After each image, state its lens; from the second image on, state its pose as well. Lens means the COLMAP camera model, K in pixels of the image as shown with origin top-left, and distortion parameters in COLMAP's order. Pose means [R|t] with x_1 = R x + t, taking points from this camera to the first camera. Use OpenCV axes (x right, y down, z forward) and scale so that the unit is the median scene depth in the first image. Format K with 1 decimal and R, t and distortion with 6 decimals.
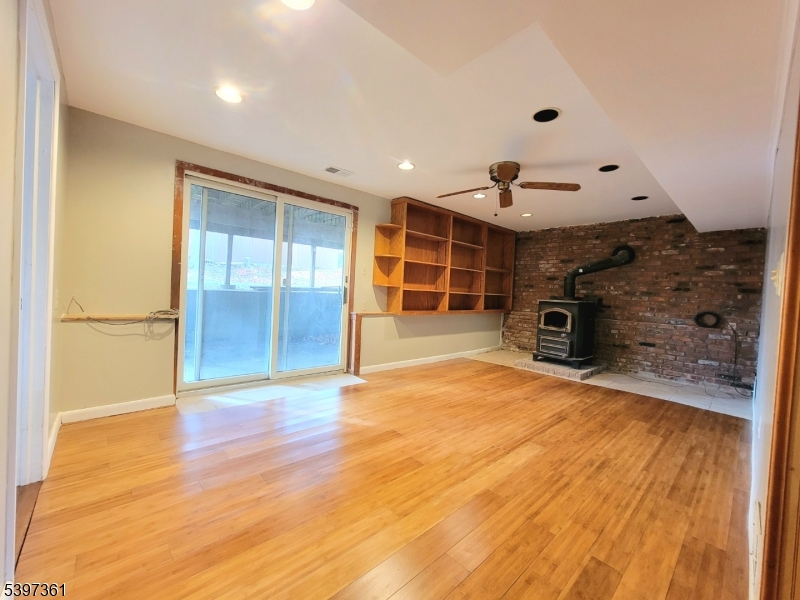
lens RADIAL K [[324.8, 0, 403.8], [0, 324.8, 298.4], [0, 0, 1]] dist [-0.001649, 0.000208]
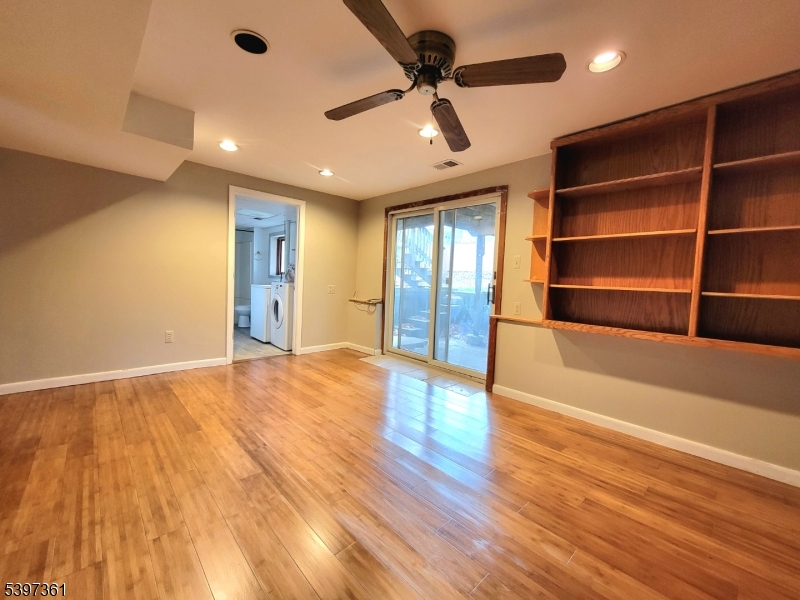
lens RADIAL K [[324.8, 0, 403.8], [0, 324.8, 298.4], [0, 0, 1]] dist [-0.001649, 0.000208]
pose [[0.026568, 0.009821, -0.999599, 1.219760], [-0.060964, 0.998106, 0.008186, 0.015671], [0.997786, 0.060722, 0.027116, 1.369607]]
